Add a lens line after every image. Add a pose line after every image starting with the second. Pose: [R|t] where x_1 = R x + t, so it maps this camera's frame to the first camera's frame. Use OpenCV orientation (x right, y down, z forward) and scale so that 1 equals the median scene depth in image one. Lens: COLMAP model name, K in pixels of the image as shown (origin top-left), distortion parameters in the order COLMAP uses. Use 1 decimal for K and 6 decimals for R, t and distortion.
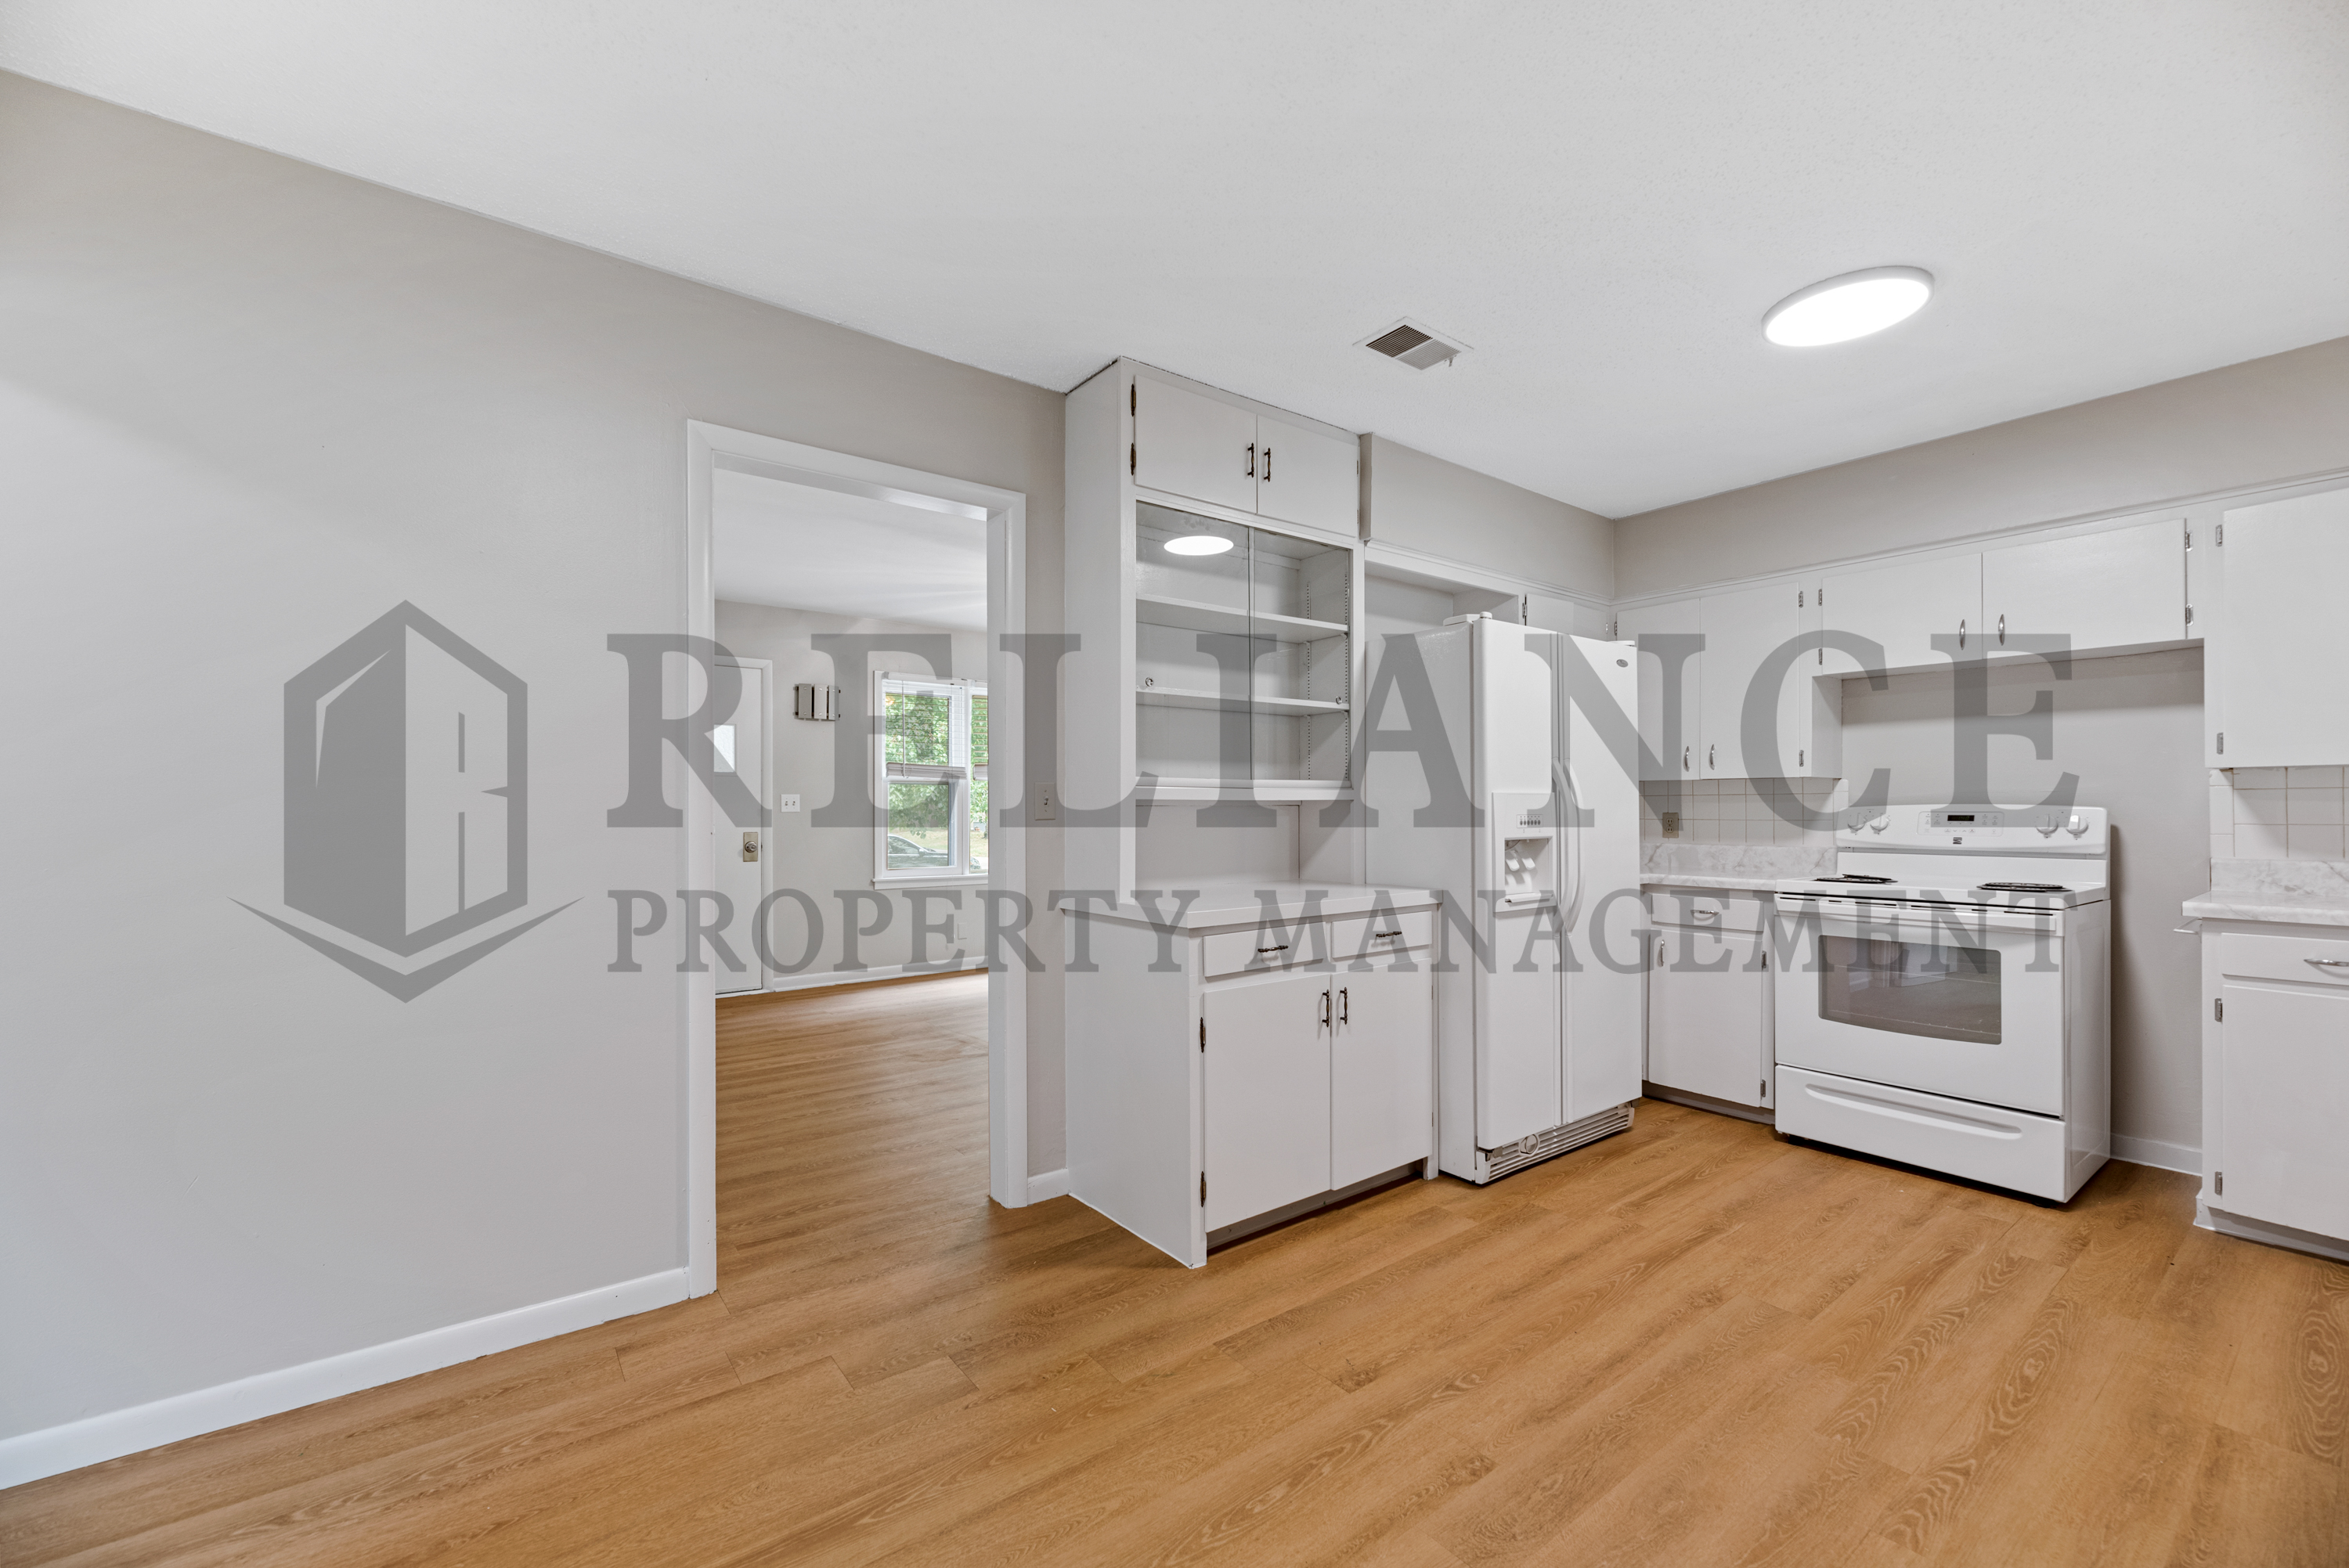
lens RADIAL K [[955.7, 0, 1174.4], [0, 955.7, 804.6], [0, 0, 1]] dist [-0.000531, -0.000138]
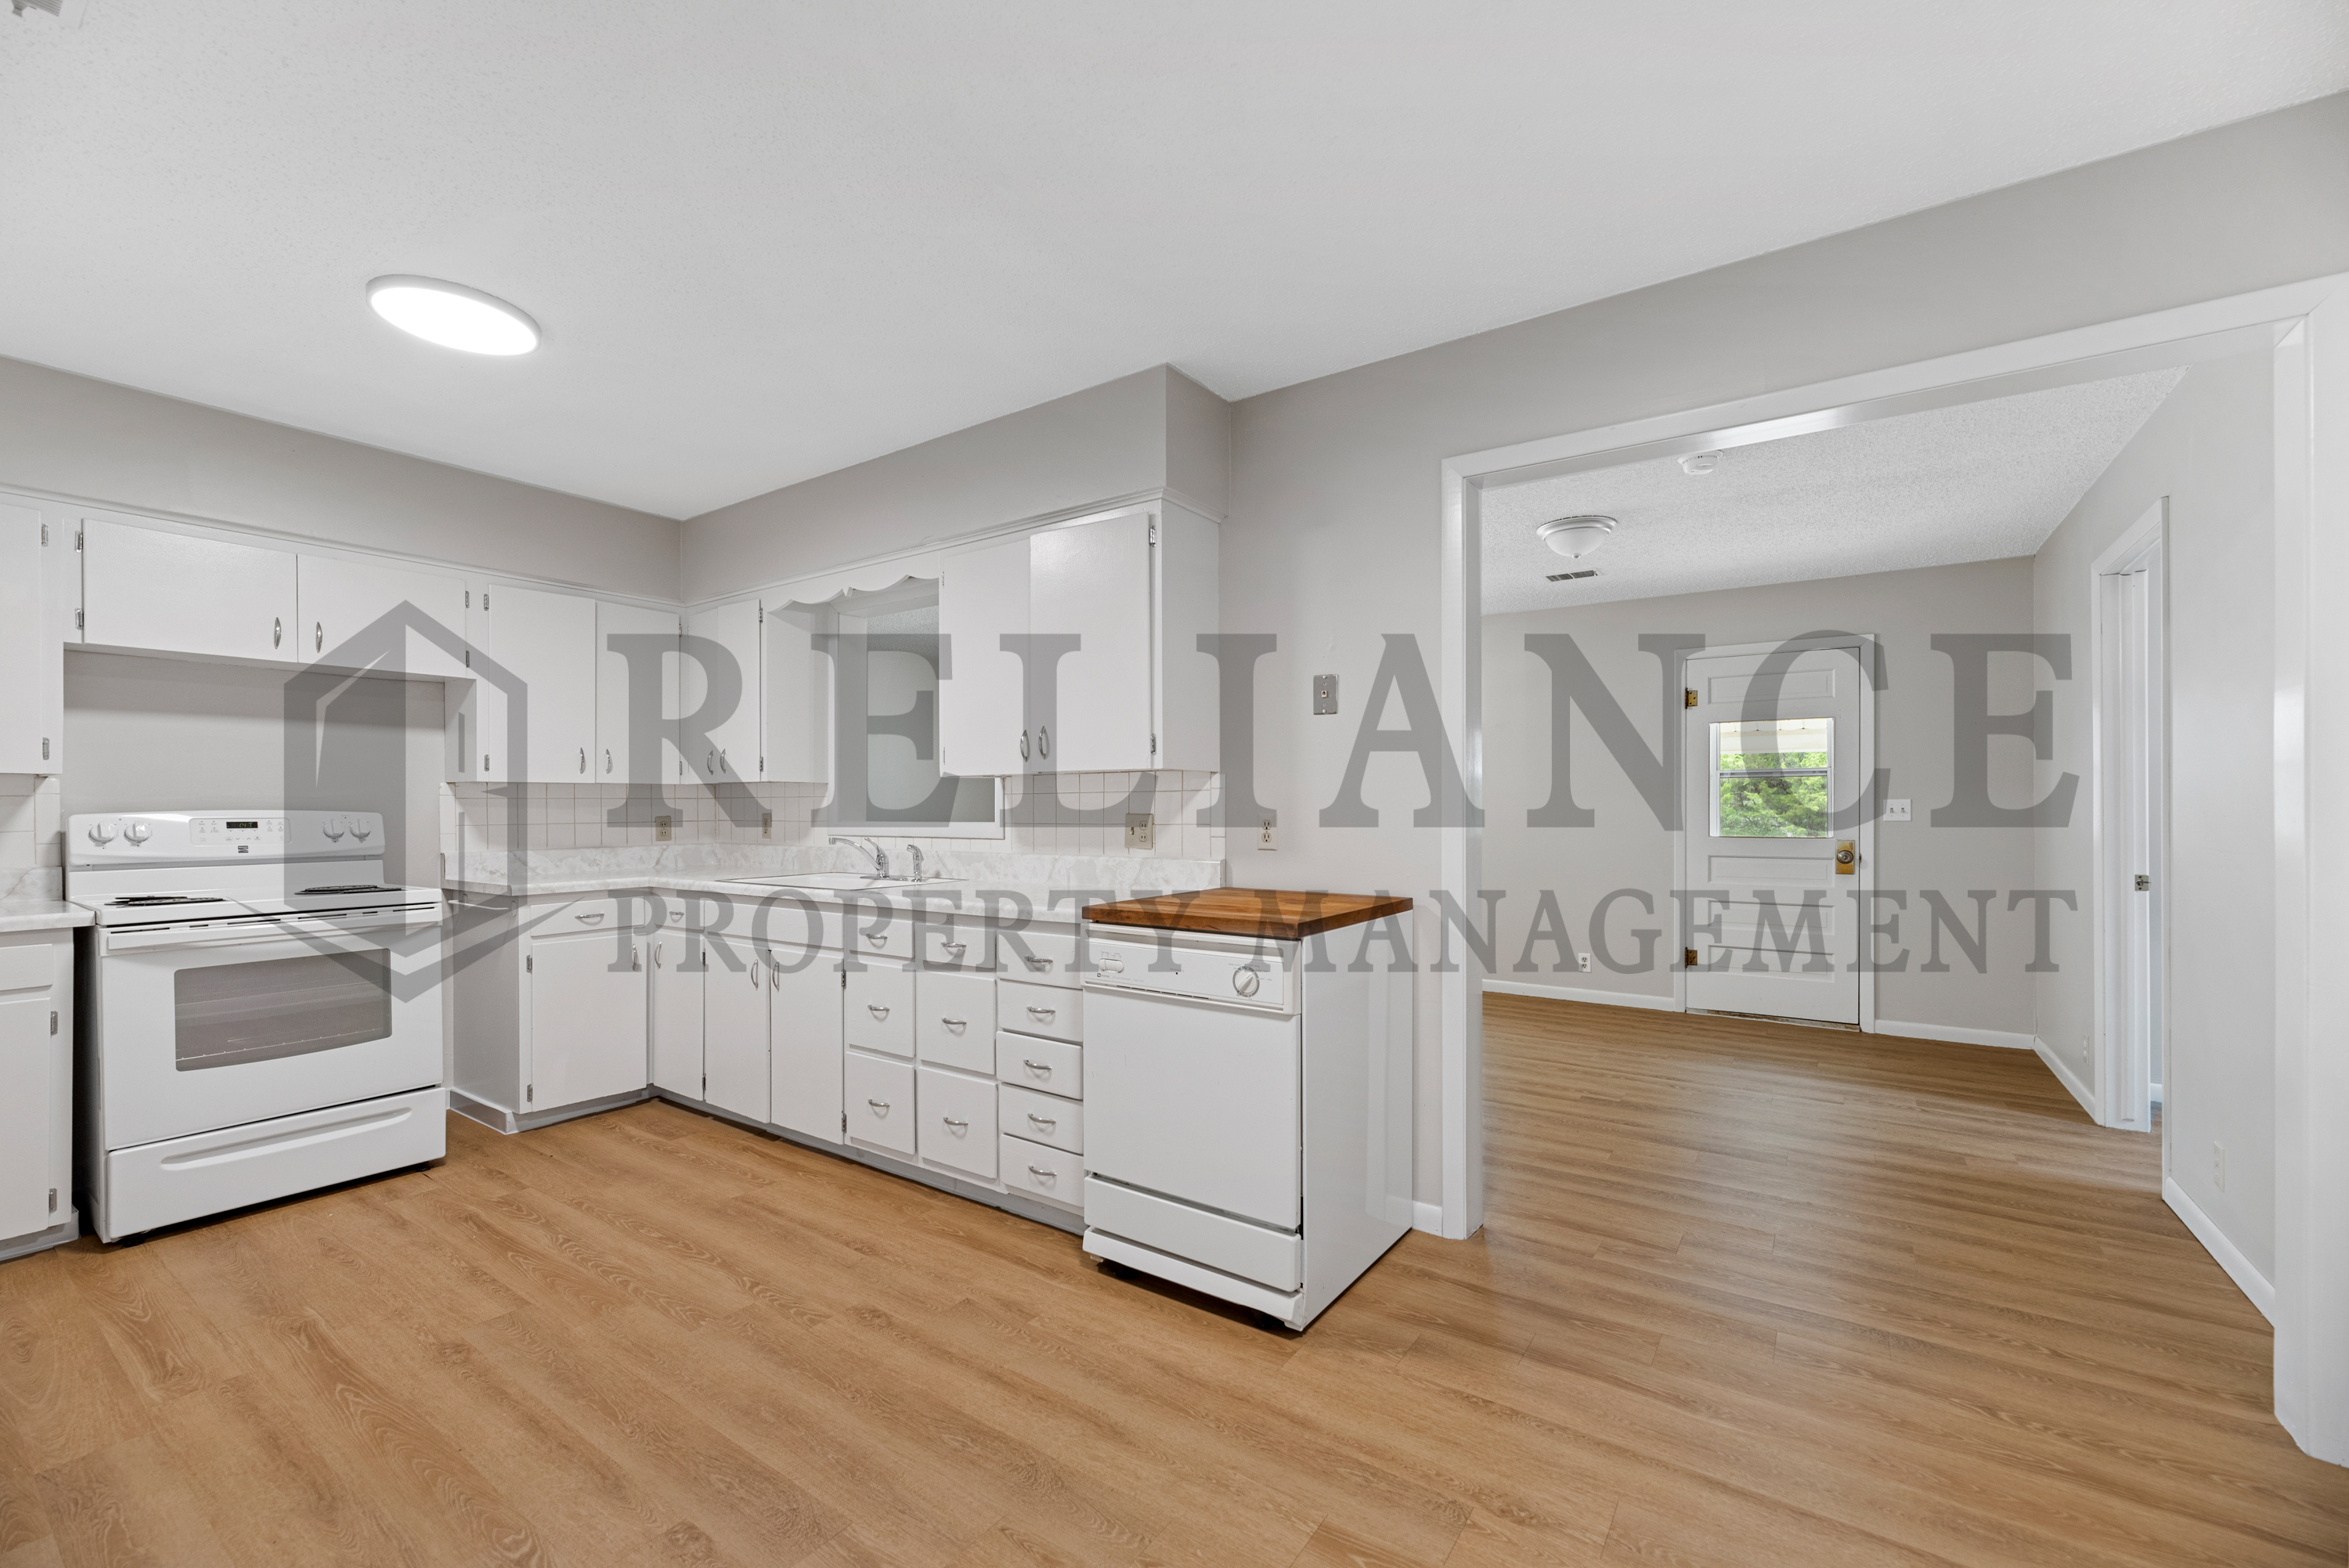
lens RADIAL K [[955.7, 0, 1174.4], [0, 955.7, 804.6], [0, 0, 1]] dist [-0.000531, -0.000138]
pose [[-0.310798, 0.006732, 0.950452, -0.474346], [0.002012, 0.999977, -0.006424, 0.002661], [-0.950474, -0.000084, -0.310805, 0.571840]]
